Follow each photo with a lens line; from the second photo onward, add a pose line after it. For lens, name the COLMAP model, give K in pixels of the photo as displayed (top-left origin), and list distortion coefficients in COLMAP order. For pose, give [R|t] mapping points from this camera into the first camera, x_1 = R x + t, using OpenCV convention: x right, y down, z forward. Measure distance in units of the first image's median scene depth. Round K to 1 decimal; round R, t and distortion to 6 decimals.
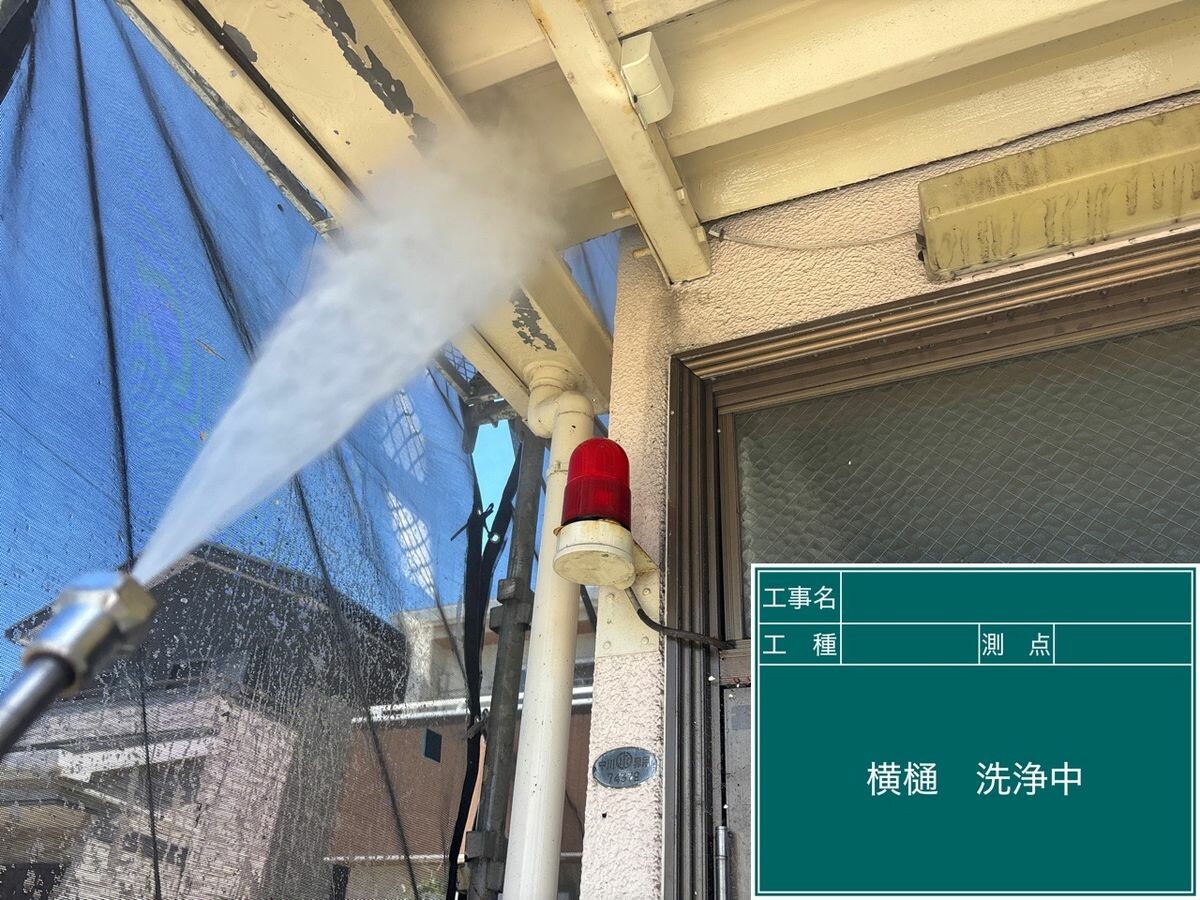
lens RADIAL K [[911.9, 0, 603.3], [0, 911.9, 450.1], [0, 0, 1]] dist [0.033178, -0.052441]
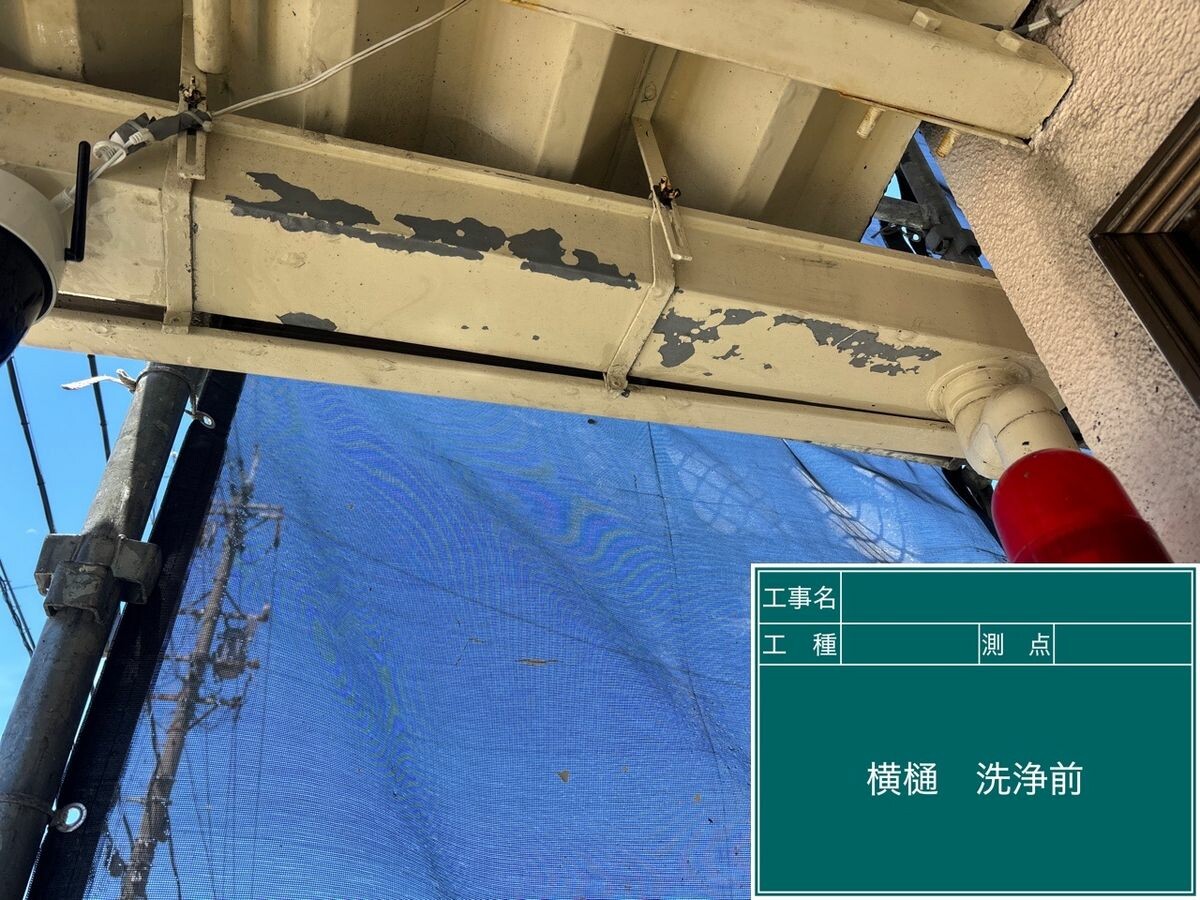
lens RADIAL K [[911.9, 0, 600.8], [0, 911.9, 457.7], [0, 0, 1]] dist [0.033178, -0.052441]
pose [[0.639555, -0.569329, -0.516560, 0.089328], [0.505690, 0.817676, -0.275108, 0.005629], [0.579005, -0.085272, 0.810852, 0.356805]]
